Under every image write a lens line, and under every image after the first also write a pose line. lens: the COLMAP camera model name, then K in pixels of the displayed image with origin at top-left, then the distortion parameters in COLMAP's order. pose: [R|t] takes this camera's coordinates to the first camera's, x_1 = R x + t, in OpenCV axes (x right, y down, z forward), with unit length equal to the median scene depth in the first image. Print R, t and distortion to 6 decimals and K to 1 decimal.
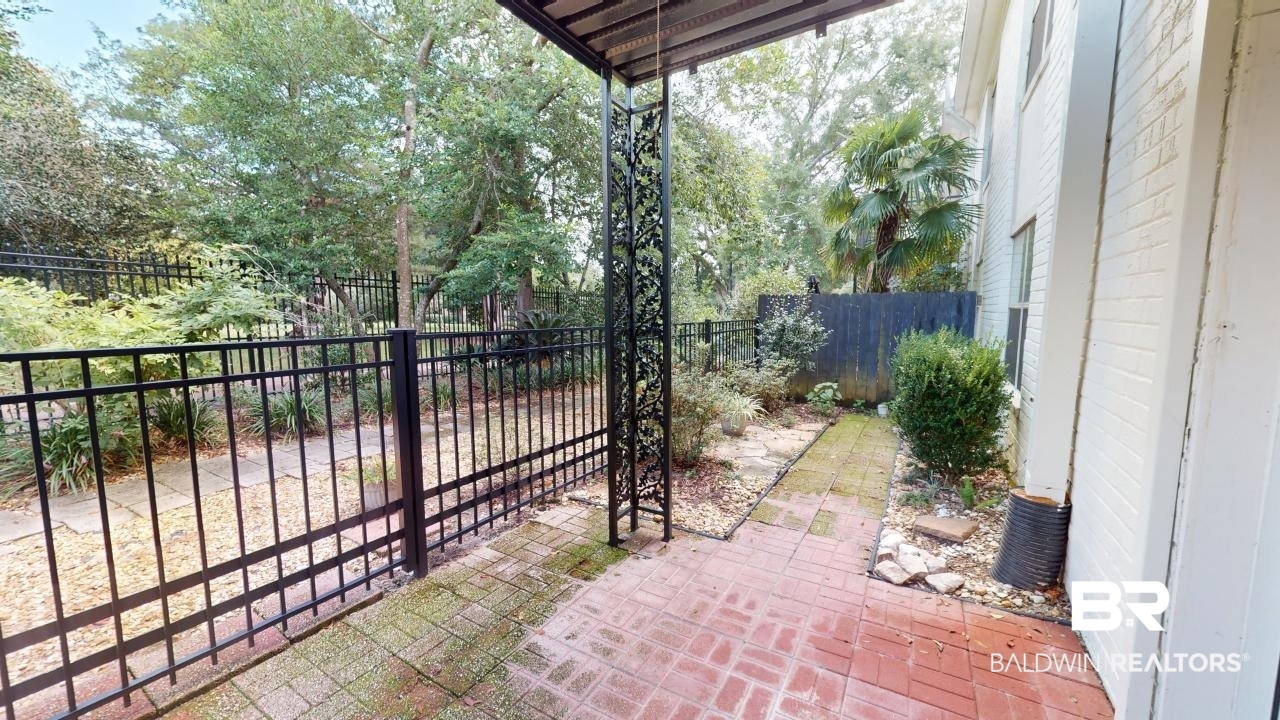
lens RADIAL K [[463.1, 0, 638.2], [0, 463.1, 358.6], [0, 0, 1]] dist [-0.000796, -0.000127]
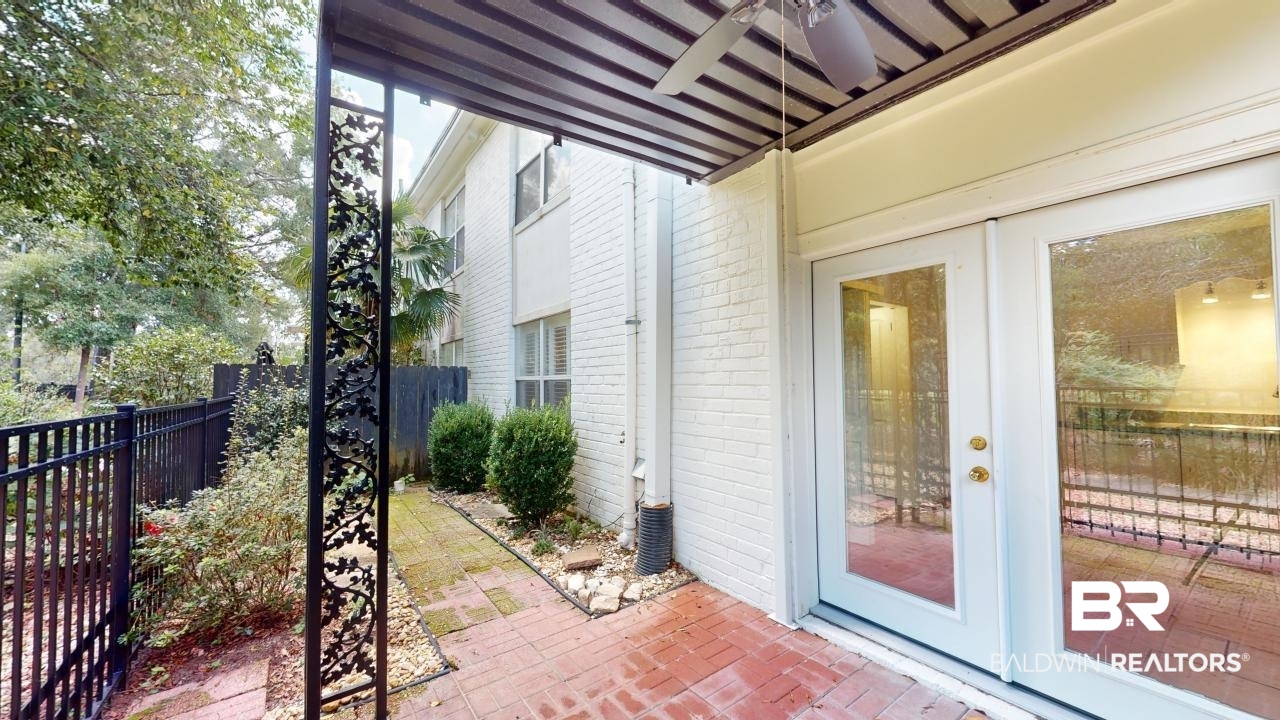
lens RADIAL K [[463.1, 0, 638.8], [0, 463.1, 364.9], [0, 0, 1]] dist [-0.000796, -0.000127]
pose [[0.386836, 0.036063, 0.921443, -0.450436], [0.100029, 0.991698, -0.080806, -0.028007], [-0.916707, 0.123430, 0.380017, 0.360870]]
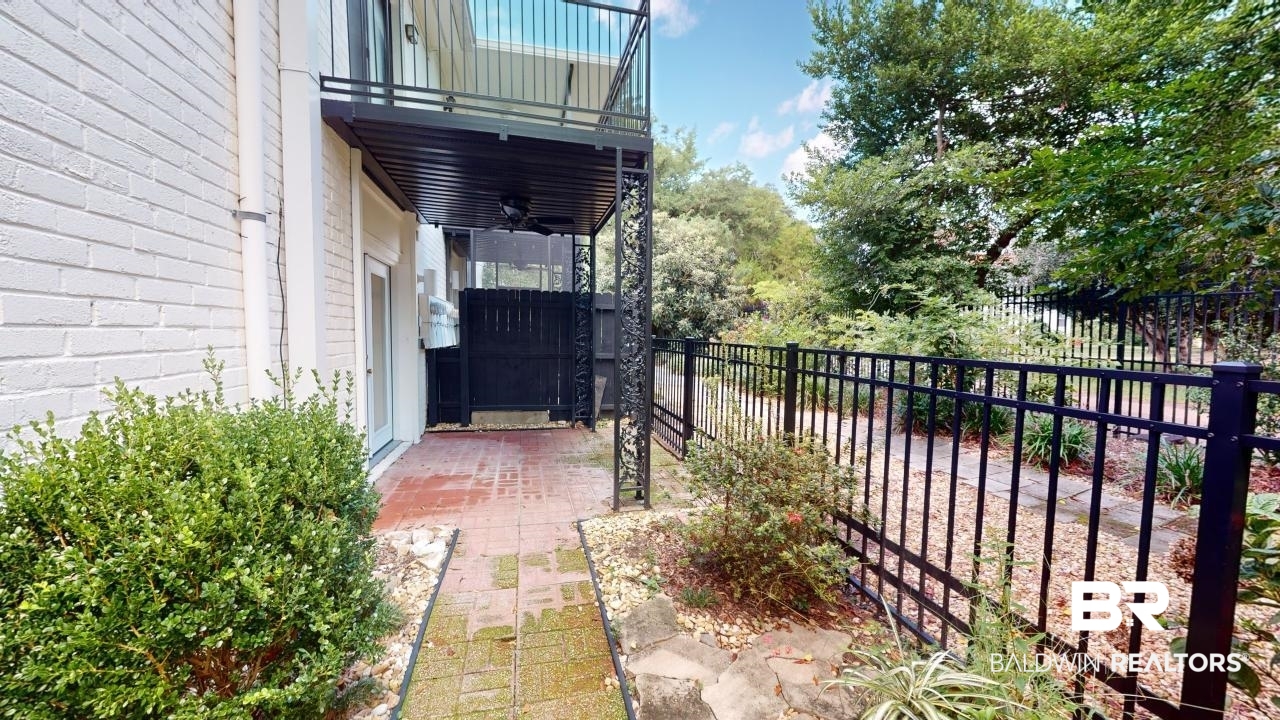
lens RADIAL K [[463.1, 0, 641.0], [0, 463.1, 361.4], [0, 0, 1]] dist [-0.000796, -0.000127]
pose [[-0.706264, 0.041354, -0.706740, 0.918101], [-0.091515, 0.984583, 0.149066, -0.217239], [0.702009, 0.169957, -0.691591, 1.942587]]
